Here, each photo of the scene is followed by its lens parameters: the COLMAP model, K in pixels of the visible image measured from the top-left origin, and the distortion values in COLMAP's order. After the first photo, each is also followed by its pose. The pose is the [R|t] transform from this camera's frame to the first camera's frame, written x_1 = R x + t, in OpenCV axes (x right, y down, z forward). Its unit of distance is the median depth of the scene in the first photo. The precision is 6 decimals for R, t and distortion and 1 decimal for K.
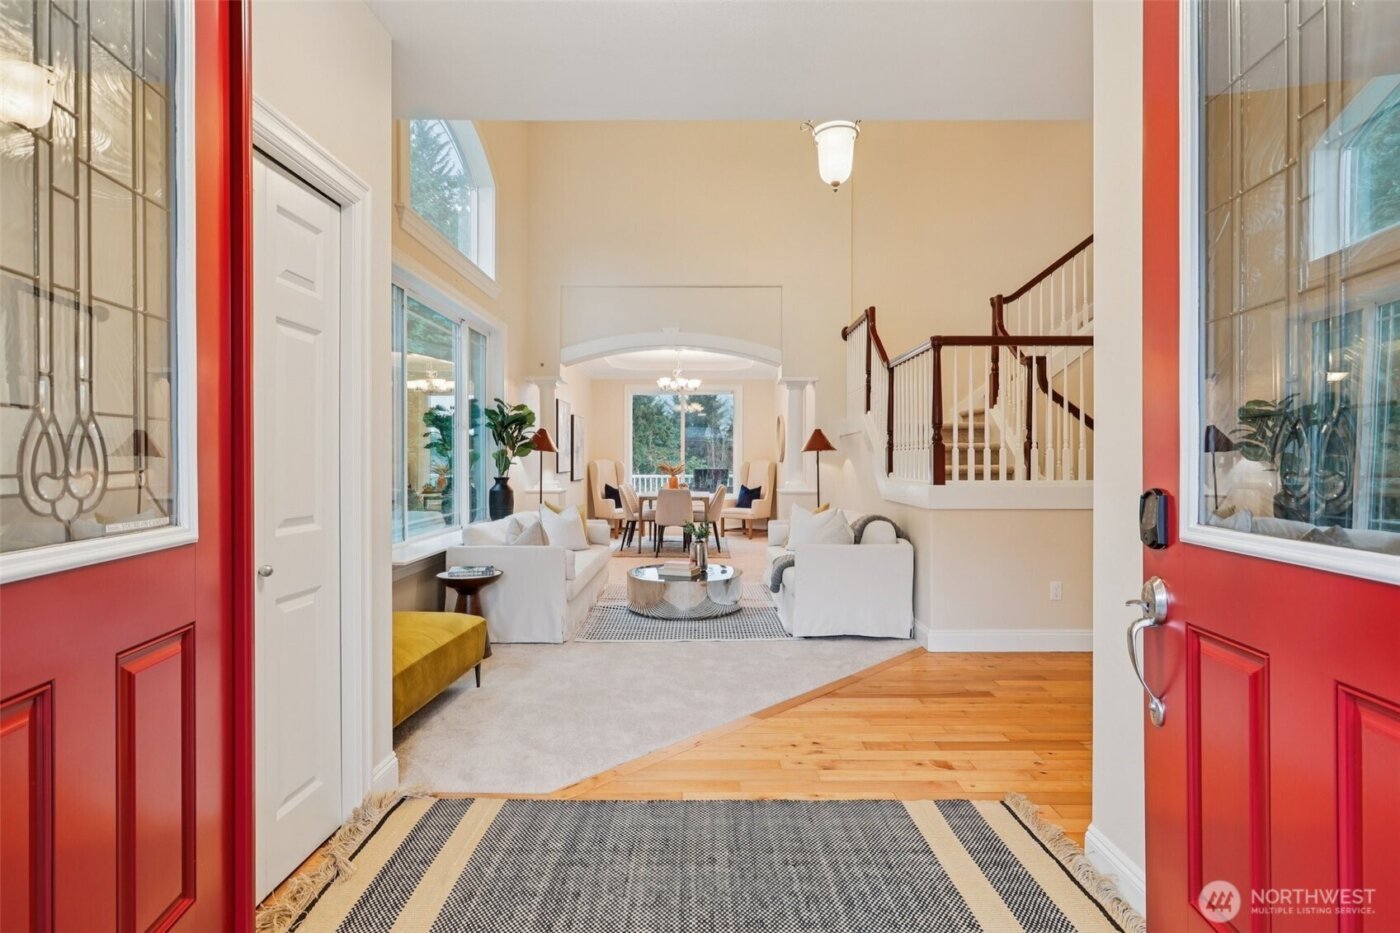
lens RADIAL K [[698.0, 0, 696.4], [0, 698.0, 457.6], [0, 0, 1]] dist [-0.001706, 0.002037]
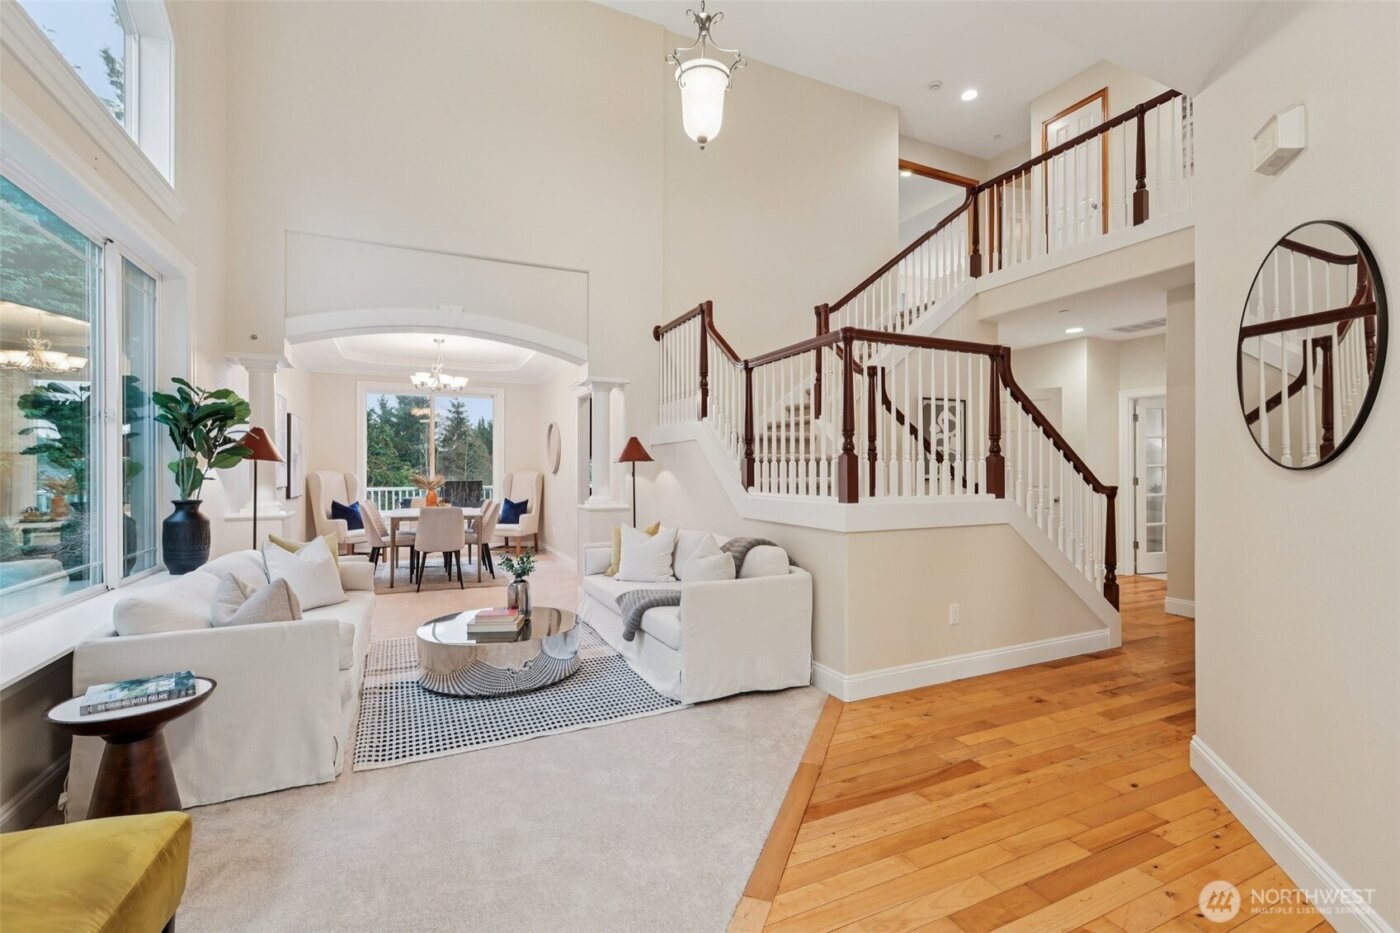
lens RADIAL K [[626.8, 0, 704.1], [0, 626.8, 467.1], [0, 0, 1]] dist [-0.003642, 0.004249]
pose [[0.900770, 0.000438, 0.434297, -0.101851], [-0.000350, 1.000000, -0.000284, -0.002600], [-0.434297, 0.000104, 0.900770, 0.275547]]
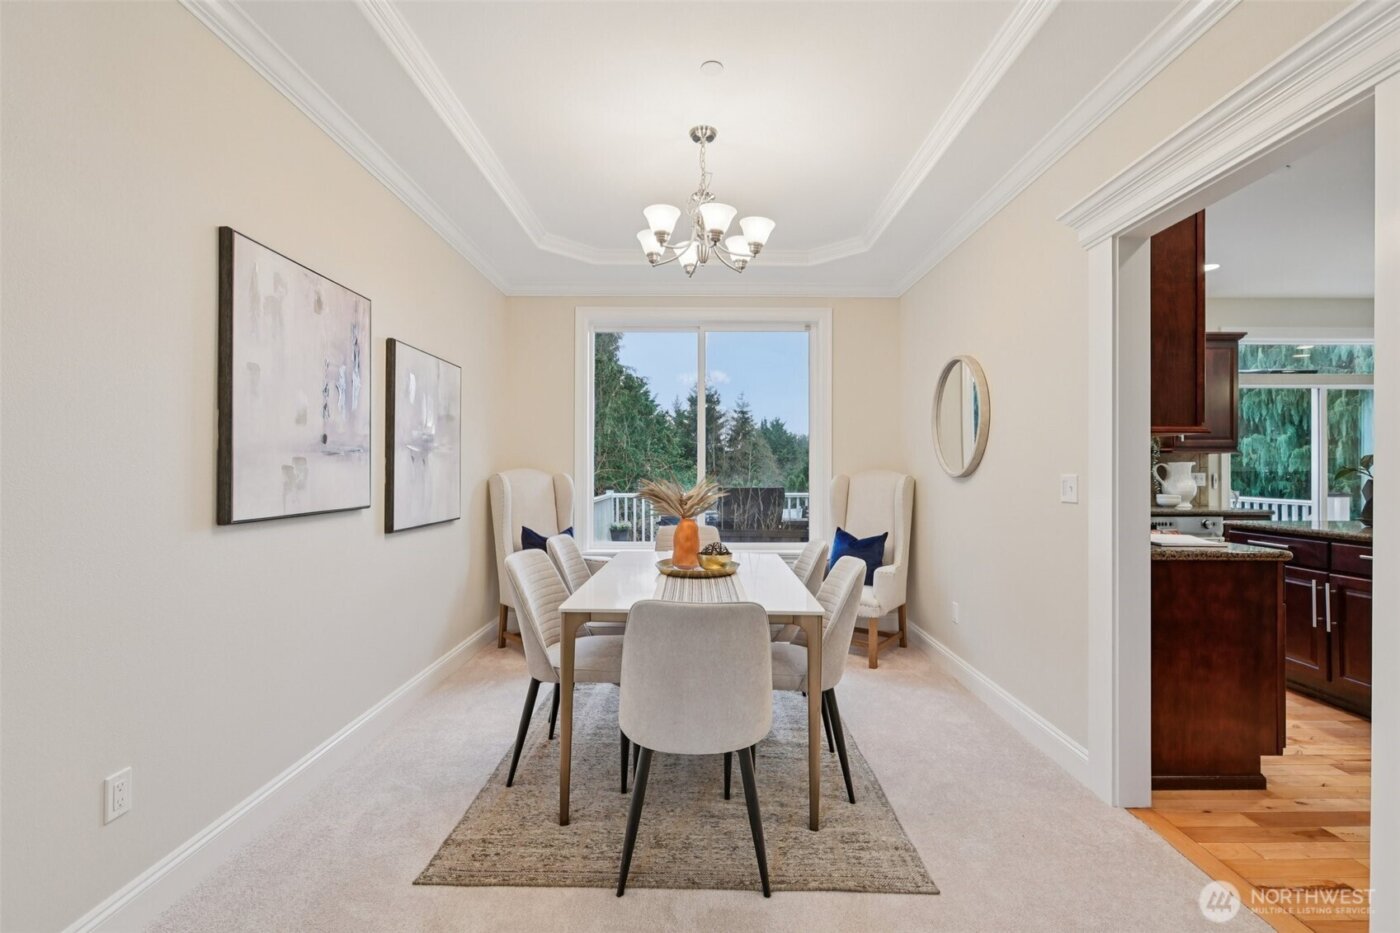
lens RADIAL K [[626.8, 0, 705.3], [0, 626.8, 468.2], [0, 0, 1]] dist [-0.003642, 0.004249]
pose [[0.999875, 0.001819, 0.015723, -0.044789], [-0.001854, 0.999996, 0.002195, 0.000895], [-0.015719, -0.002224, 0.999874, 1.098160]]
